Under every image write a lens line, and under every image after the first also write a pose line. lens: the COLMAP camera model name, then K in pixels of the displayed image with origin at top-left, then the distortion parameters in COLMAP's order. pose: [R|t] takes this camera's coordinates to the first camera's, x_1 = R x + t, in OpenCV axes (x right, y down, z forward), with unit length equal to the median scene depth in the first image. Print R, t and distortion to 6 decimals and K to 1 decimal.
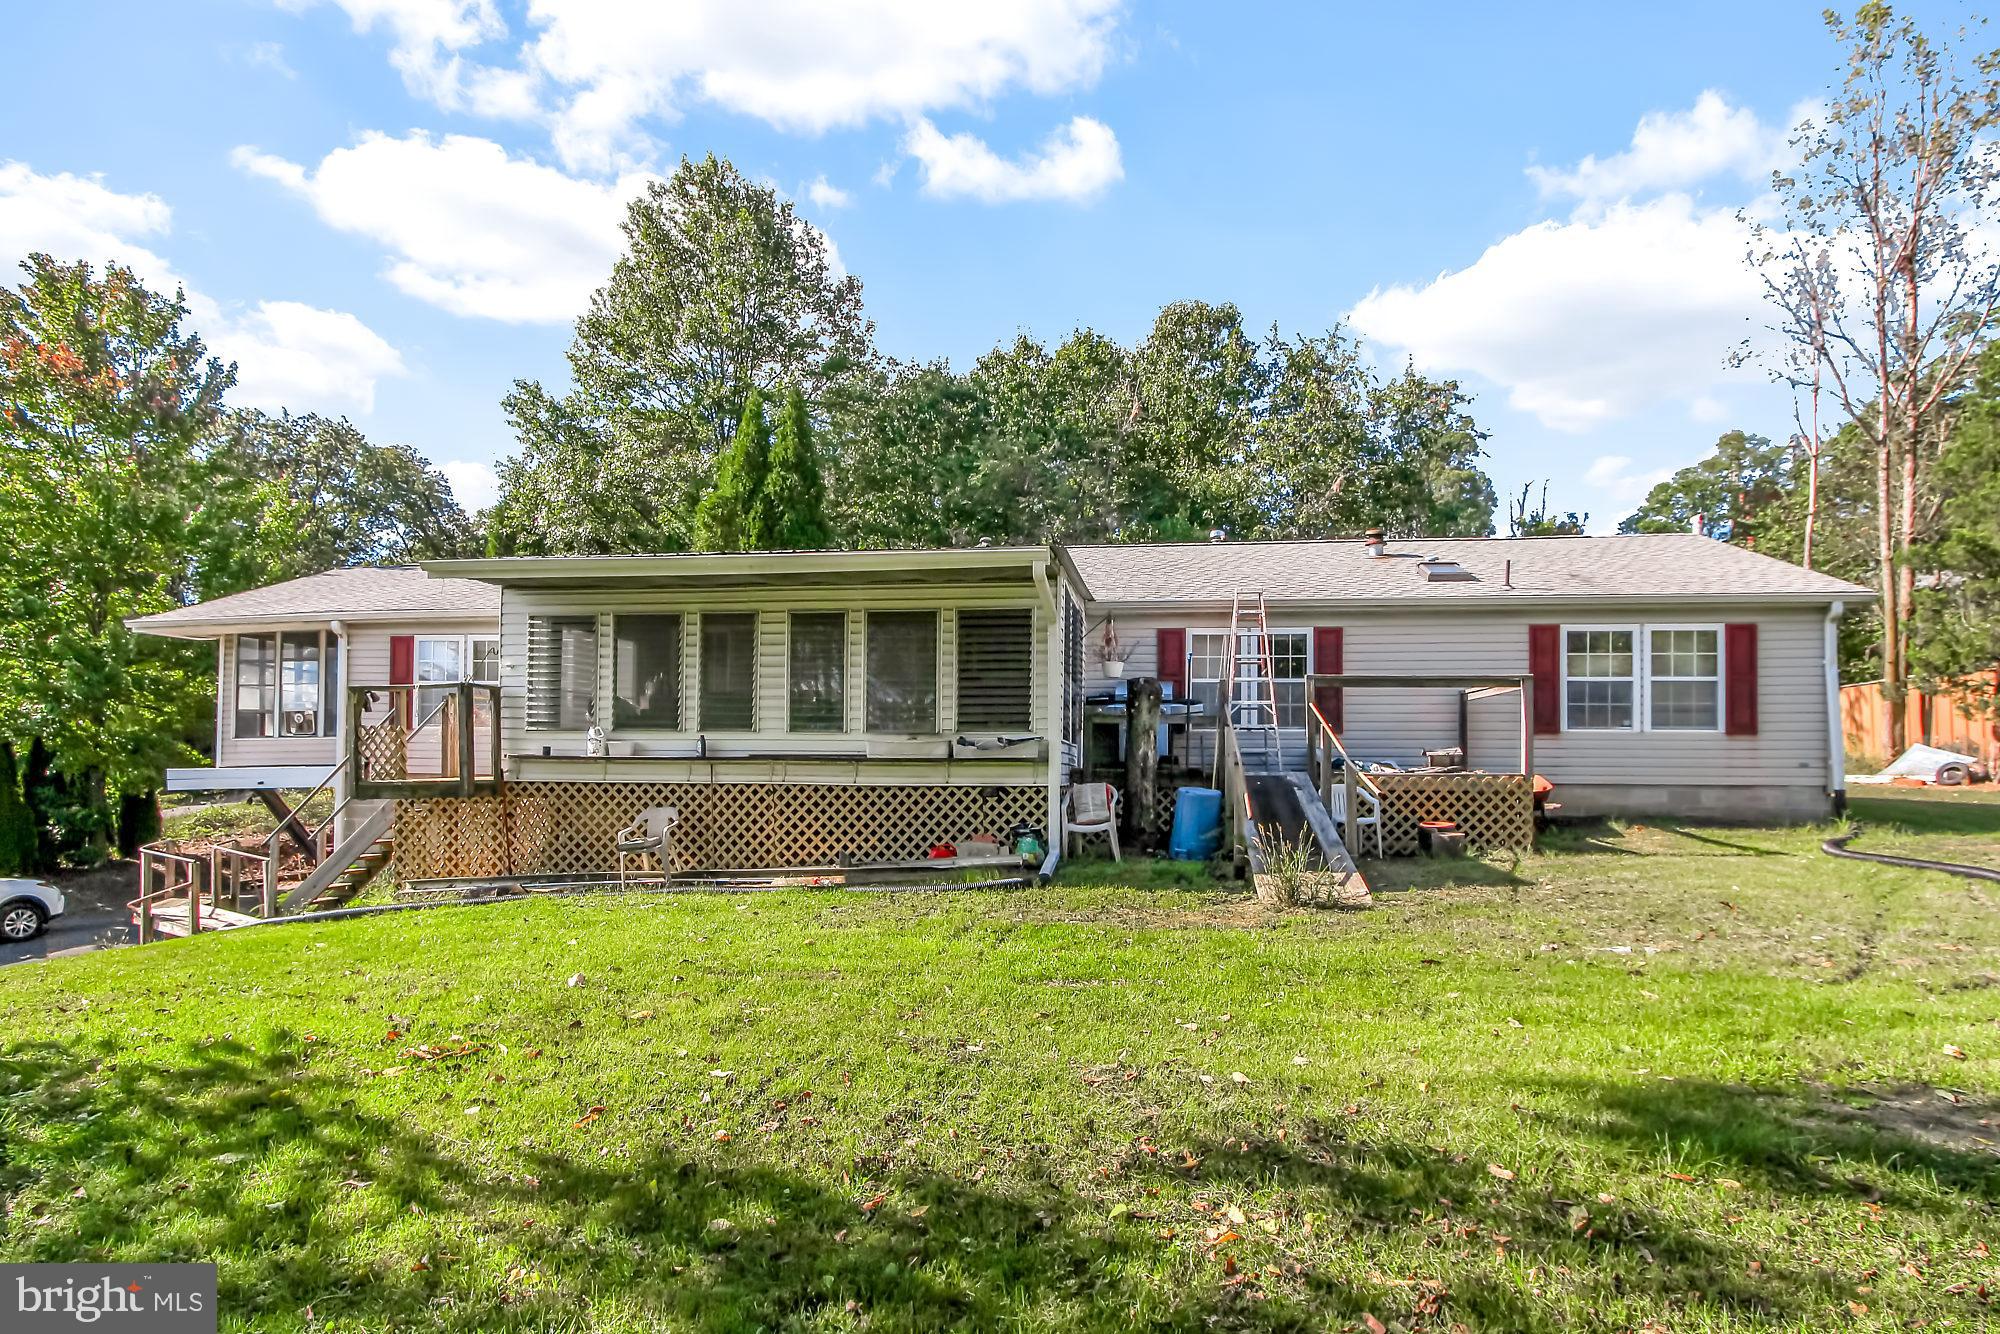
lens RADIAL K [[1033.2, 0, 986.7], [0, 1033.2, 758.6], [0, 0, 1]] dist [-0.002782, 0.000078]
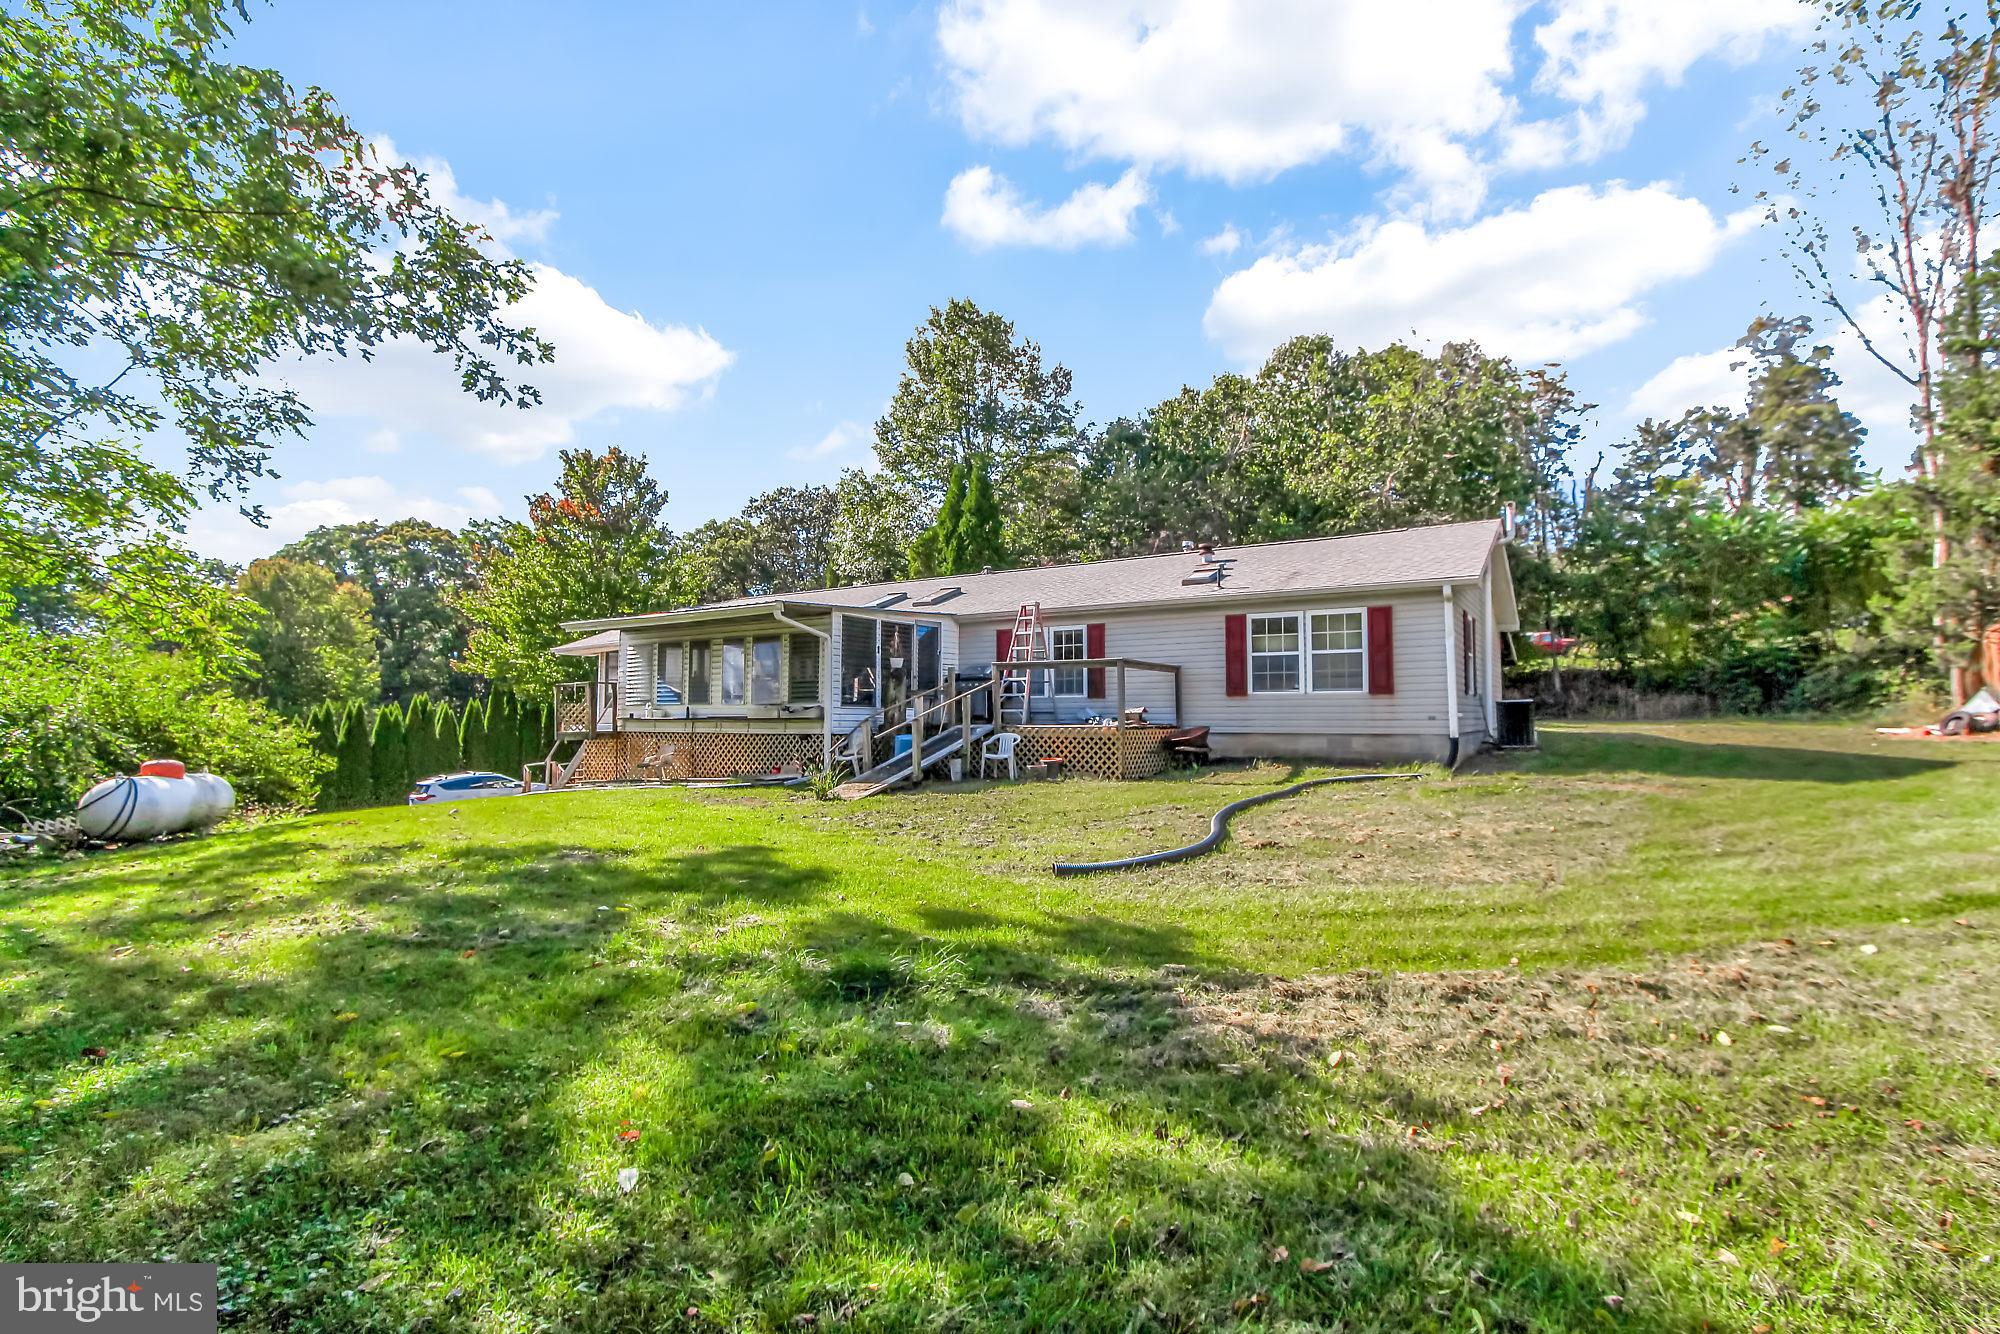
lens RADIAL K [[880.2, 0, 1000.0], [0, 880.2, 667.0], [0, 0, 1]] dist [0.000247, -0.000024]
pose [[0.907273, -0.031642, -0.419351, 0.745453], [0.008437, 0.998334, -0.057076, 0.001135], [0.420458, 0.048245, 0.906028, -0.169803]]
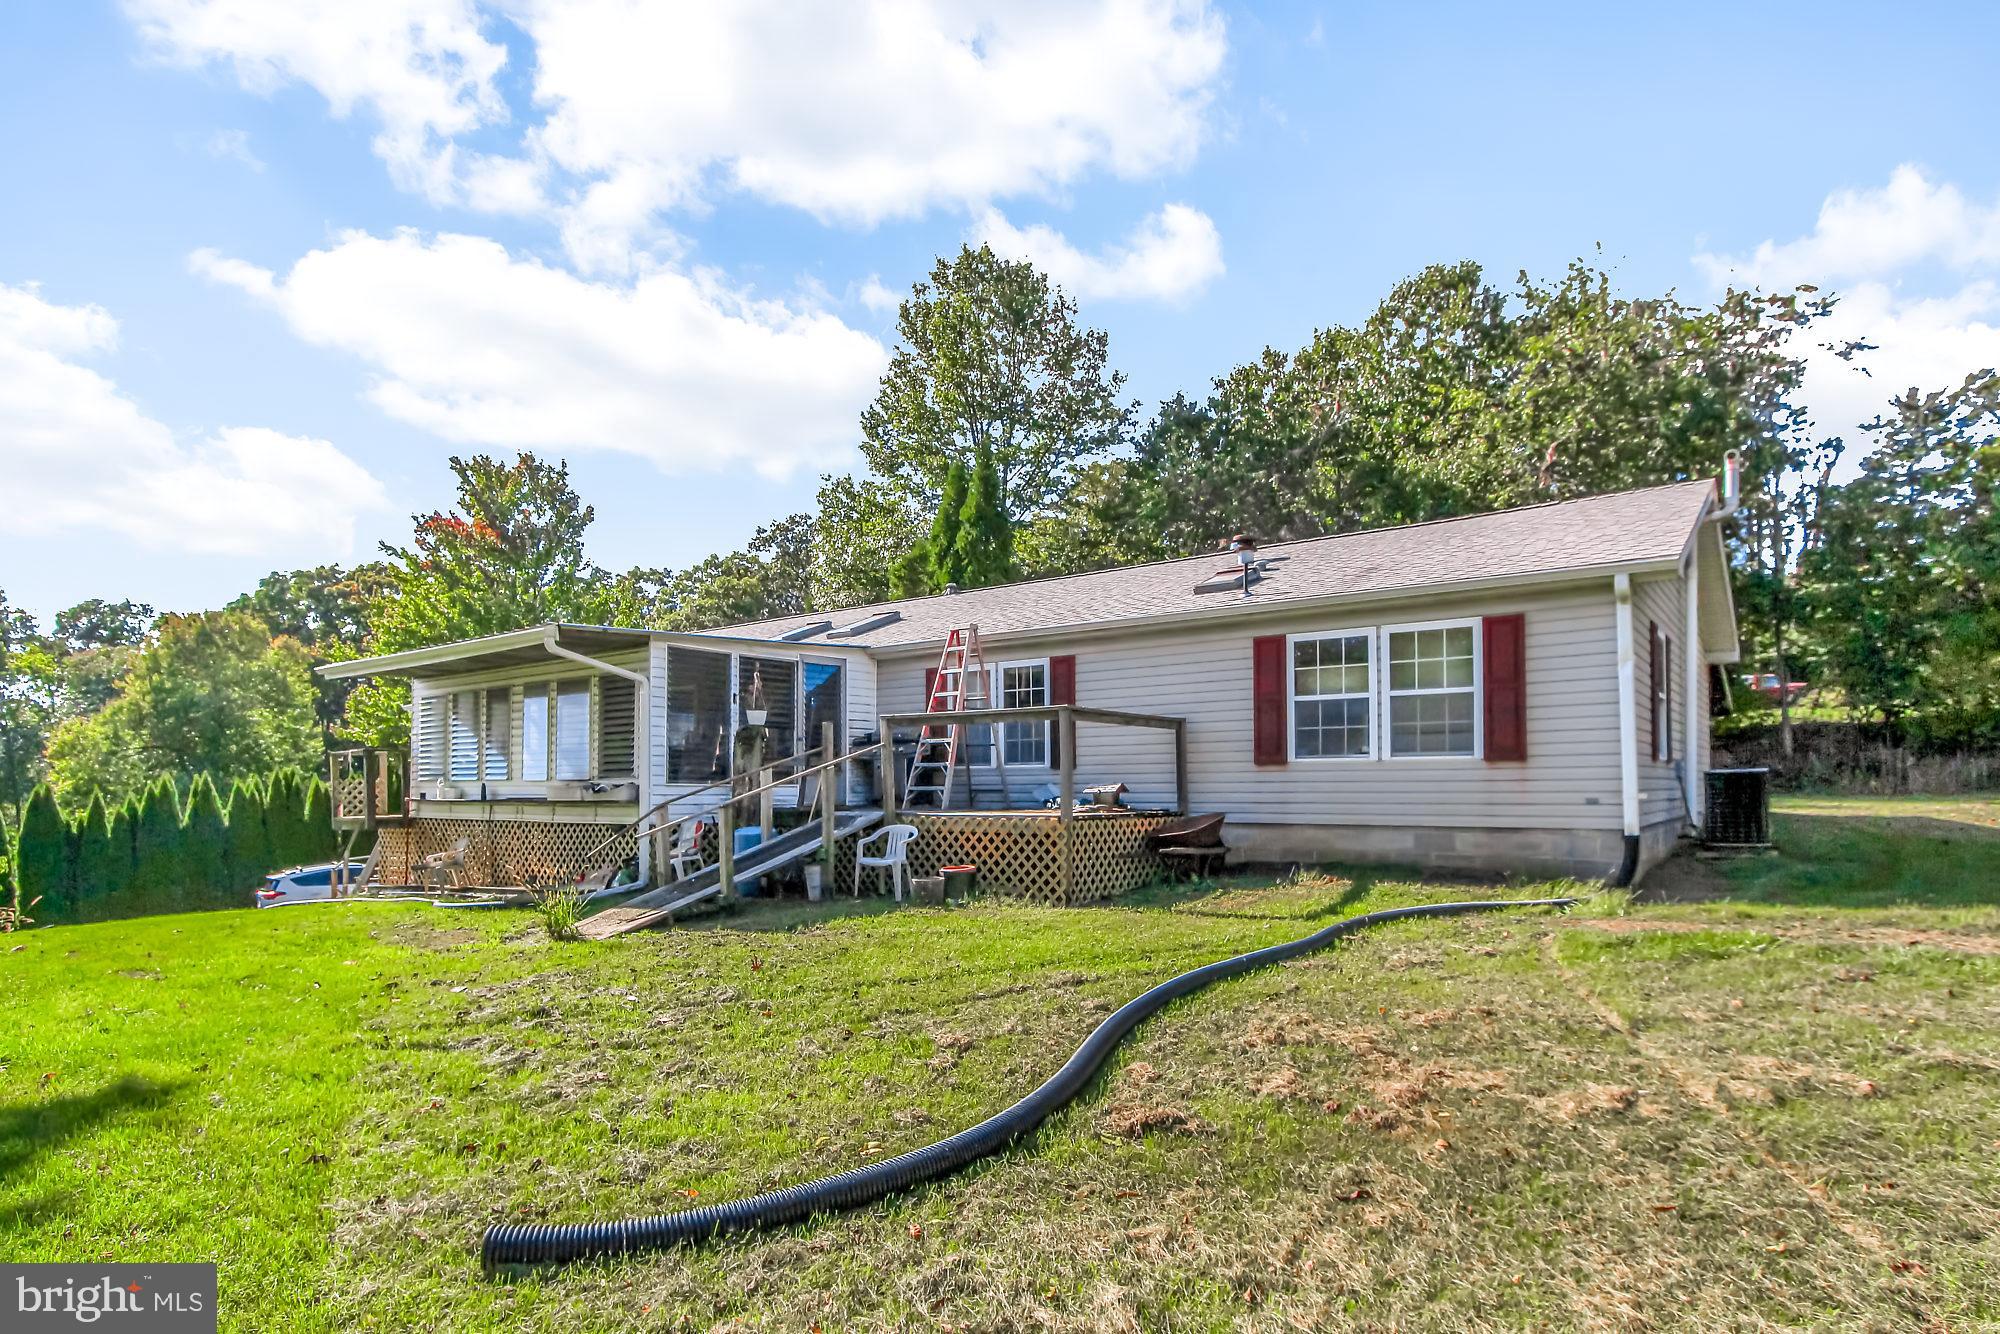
lens RADIAL K [[1033.2, 0, 986.7], [0, 1033.2, 758.6], [0, 0, 1]] dist [-0.002782, 0.000078]
pose [[0.867322, -0.024004, -0.497169, 0.762365], [0.011279, 0.999528, -0.028583, -0.007712], [0.497620, 0.019183, 0.867183, 0.152041]]
